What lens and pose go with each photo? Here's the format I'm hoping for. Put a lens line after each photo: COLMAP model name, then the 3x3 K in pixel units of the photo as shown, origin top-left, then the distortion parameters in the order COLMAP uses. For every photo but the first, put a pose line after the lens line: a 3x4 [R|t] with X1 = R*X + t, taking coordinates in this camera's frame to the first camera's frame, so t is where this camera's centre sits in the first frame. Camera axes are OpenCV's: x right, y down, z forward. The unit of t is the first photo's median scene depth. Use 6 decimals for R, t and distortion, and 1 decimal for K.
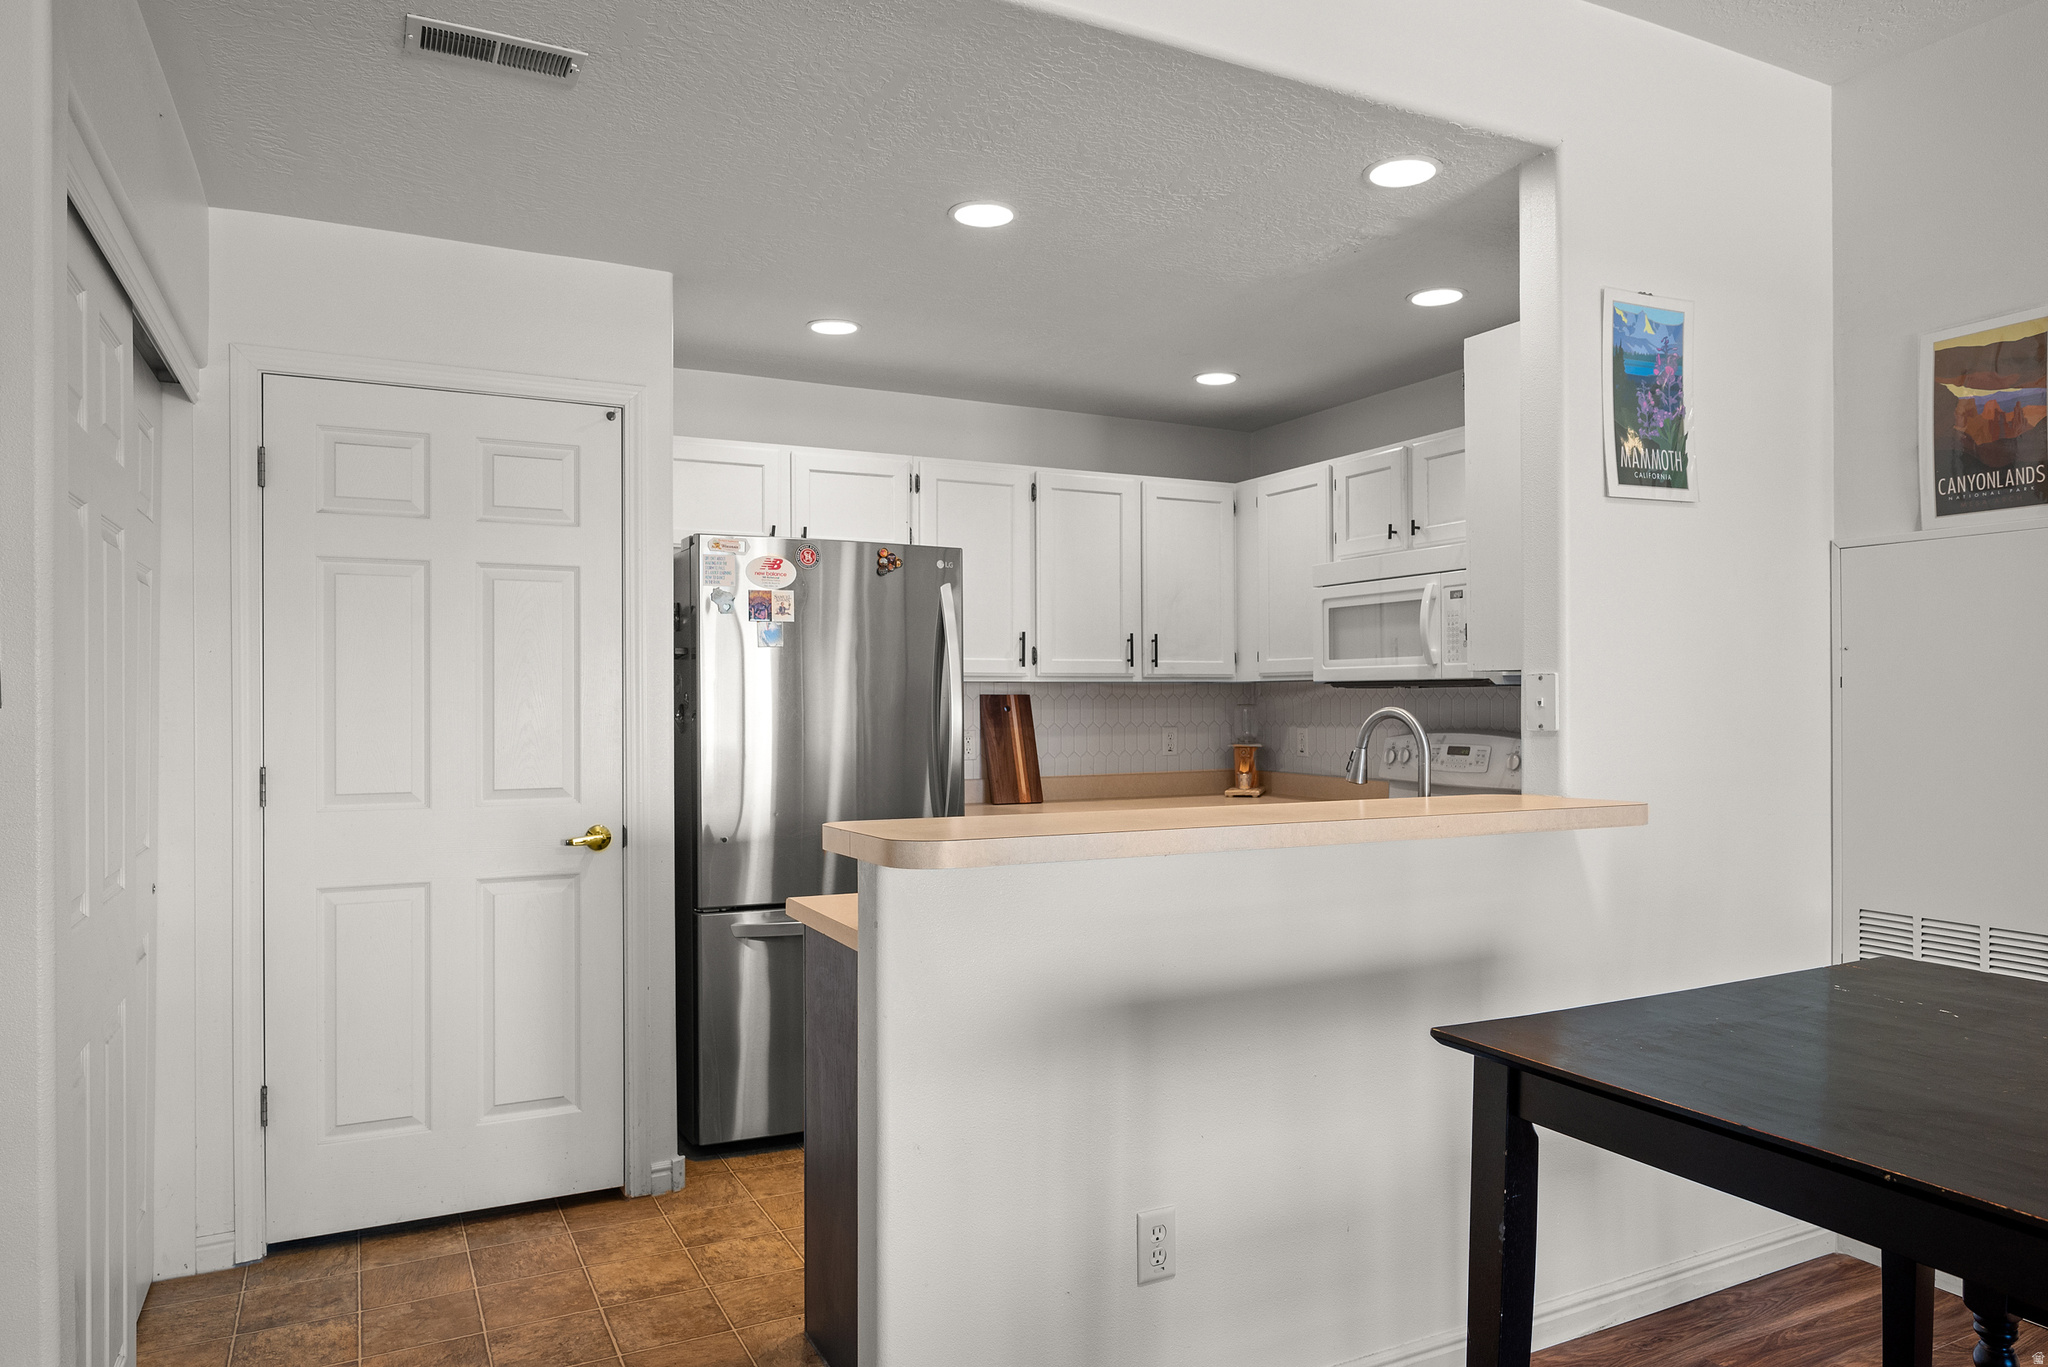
lens RADIAL K [[1308.9, 0, 1027.5], [0, 1308.9, 694.6], [0, 0, 1]] dist [0.000951, -0.001329]
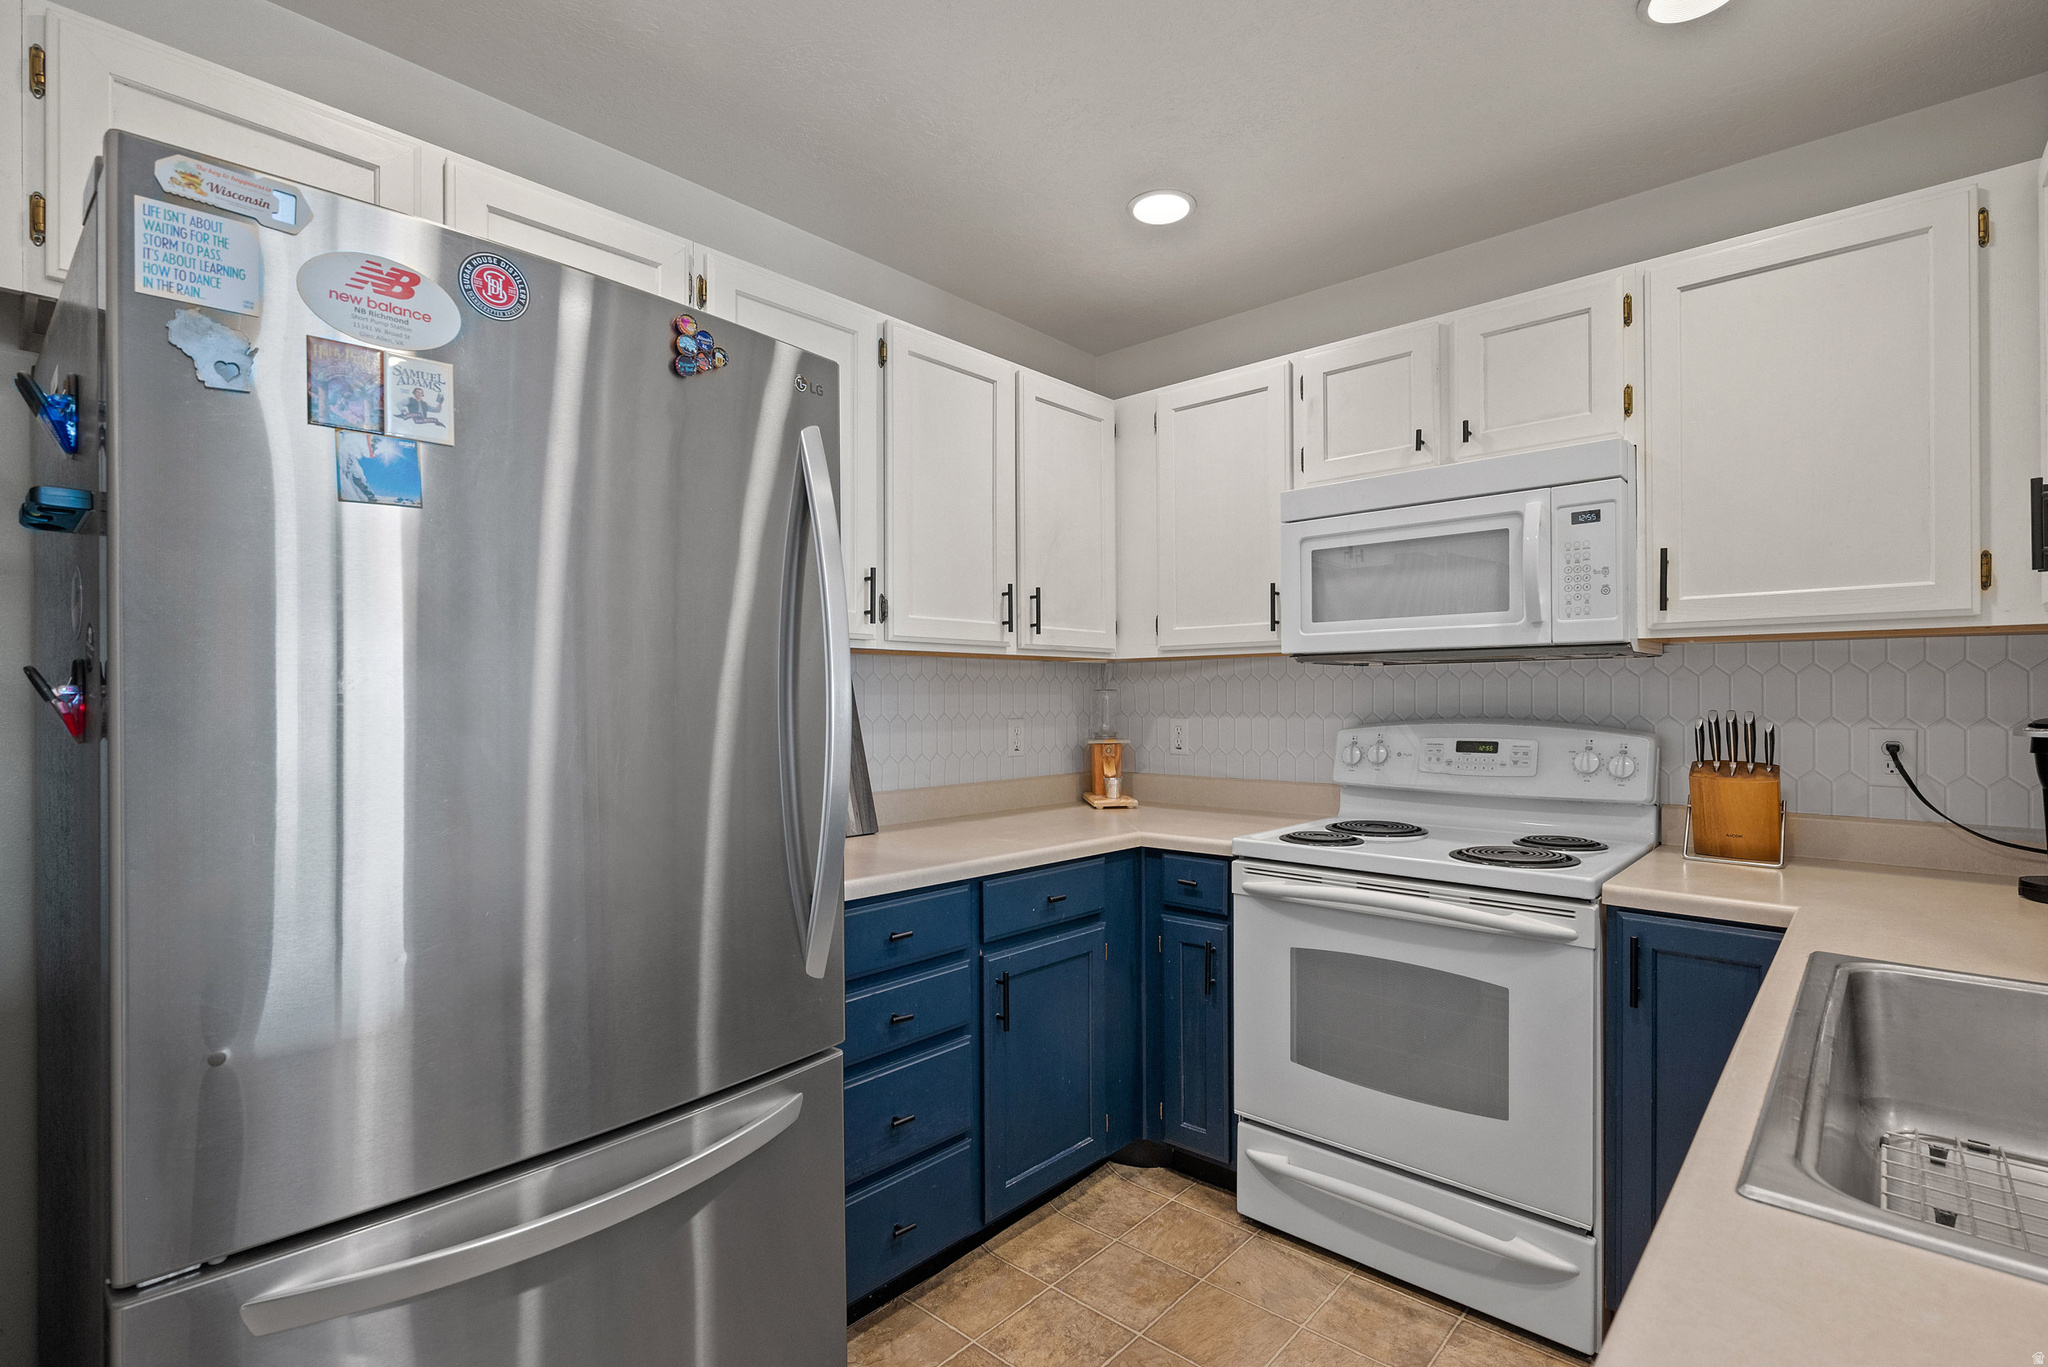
lens RADIAL K [[955.9, 0, 1030.8], [0, 955.9, 695.2], [0, 0, 1]] dist [-0.000581, 0.000163]
pose [[0.931358, 0.001561, 0.364102, -0.106347], [-0.000862, 0.999997, -0.002082, 0.014777], [-0.364104, 0.001625, 0.931357, 0.586902]]
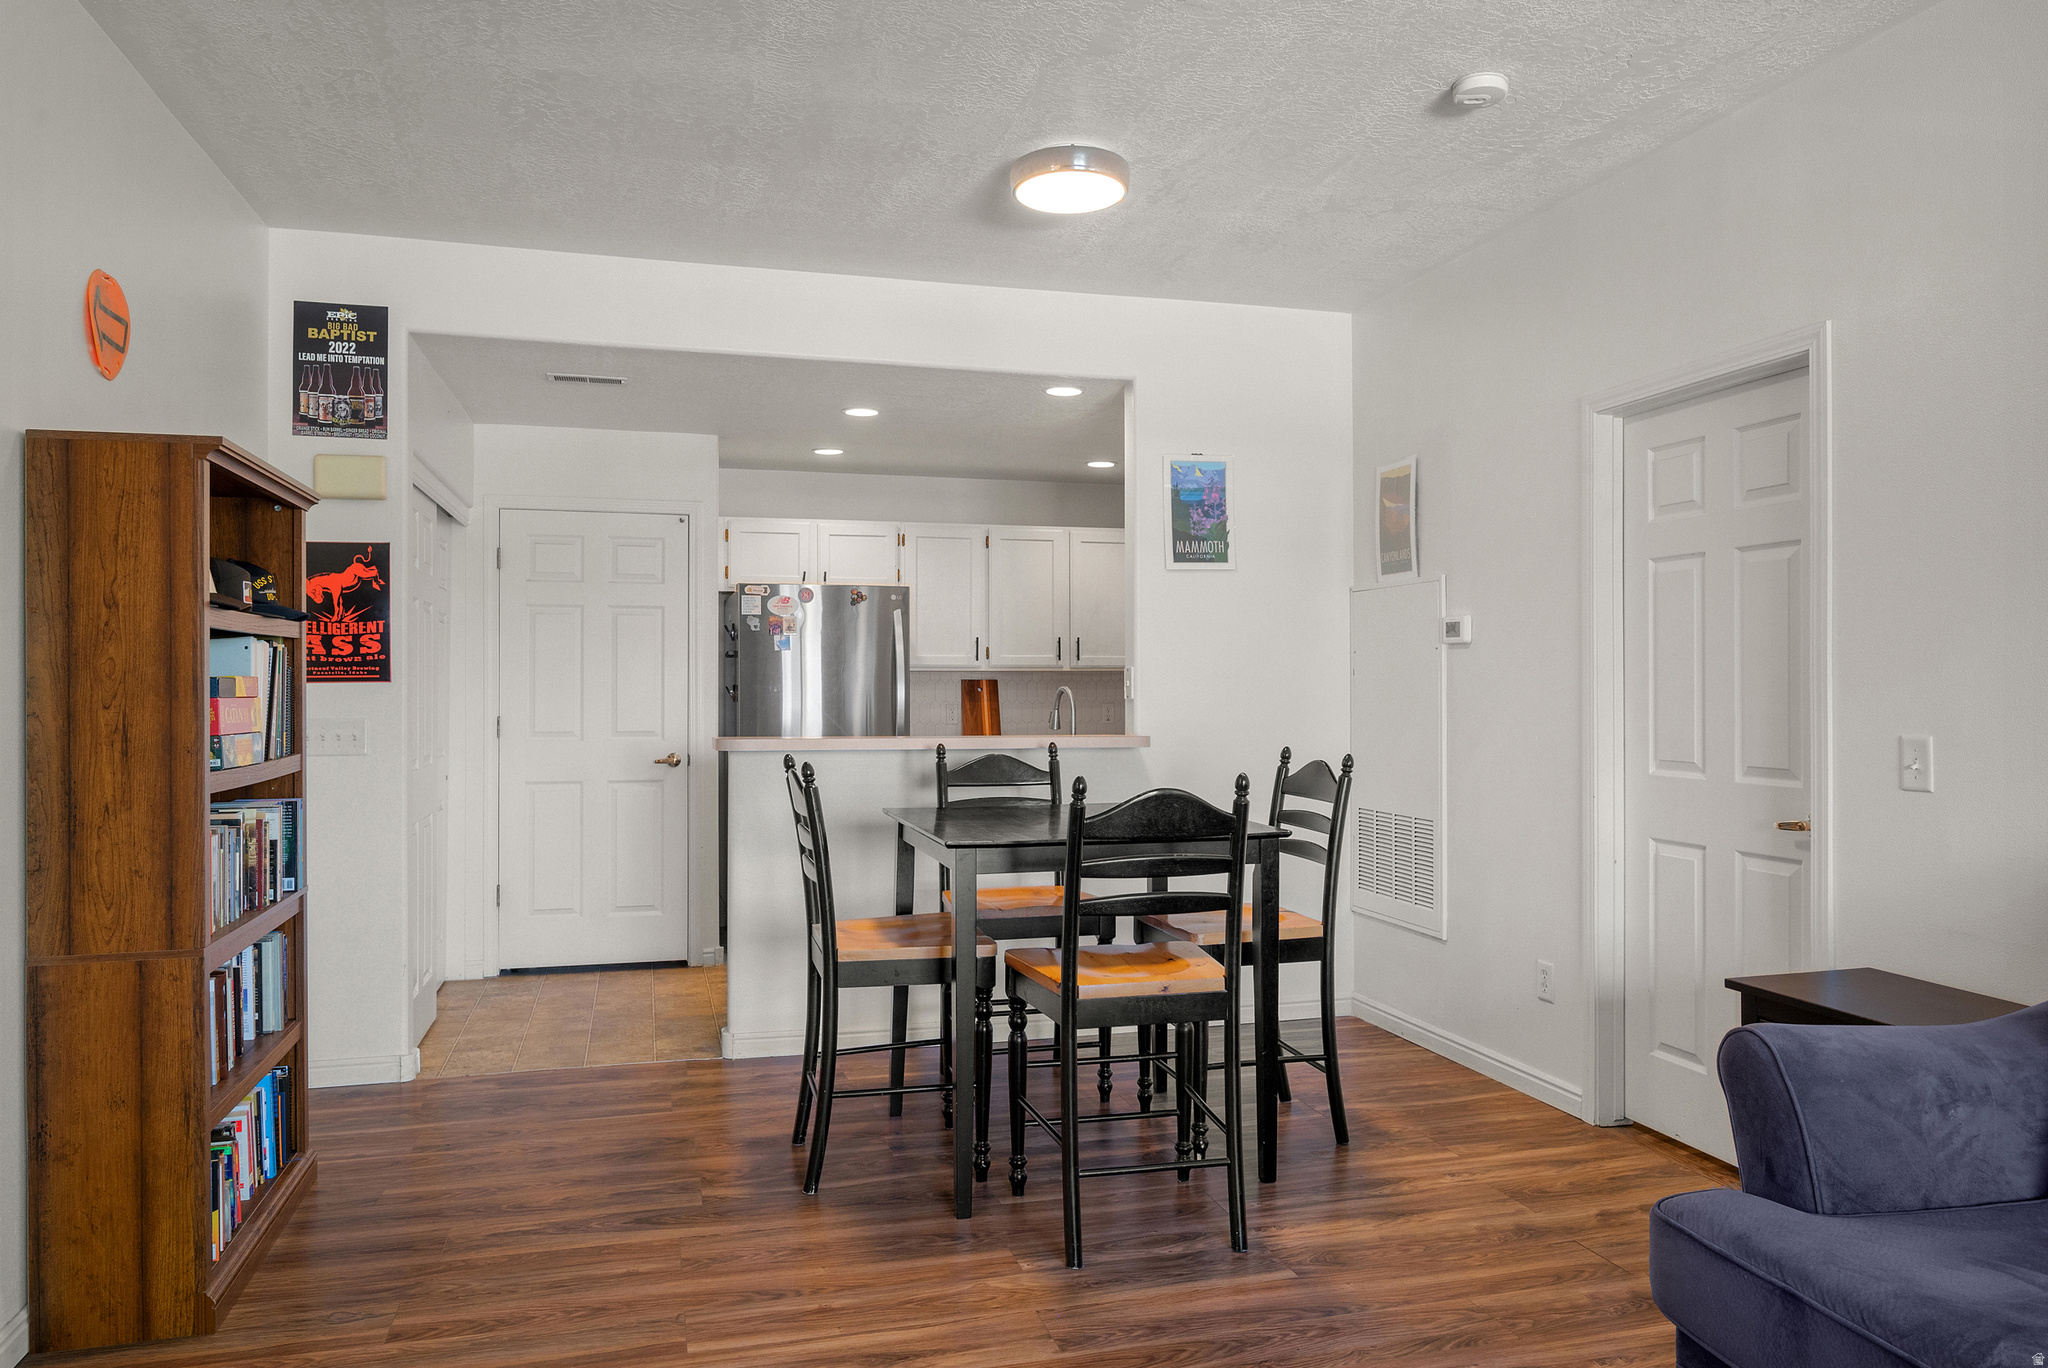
lens RADIAL K [[1387.5, 0, 1032.6], [0, 1387.5, 674.2], [0, 0, 1]] dist [0.000796, -0.001181]
pose [[0.979713, 0.000264, -0.200404, 0.400108], [-0.001269, 0.999987, -0.004886, 0.001565], [0.200400, 0.005042, 0.979701, -0.564749]]
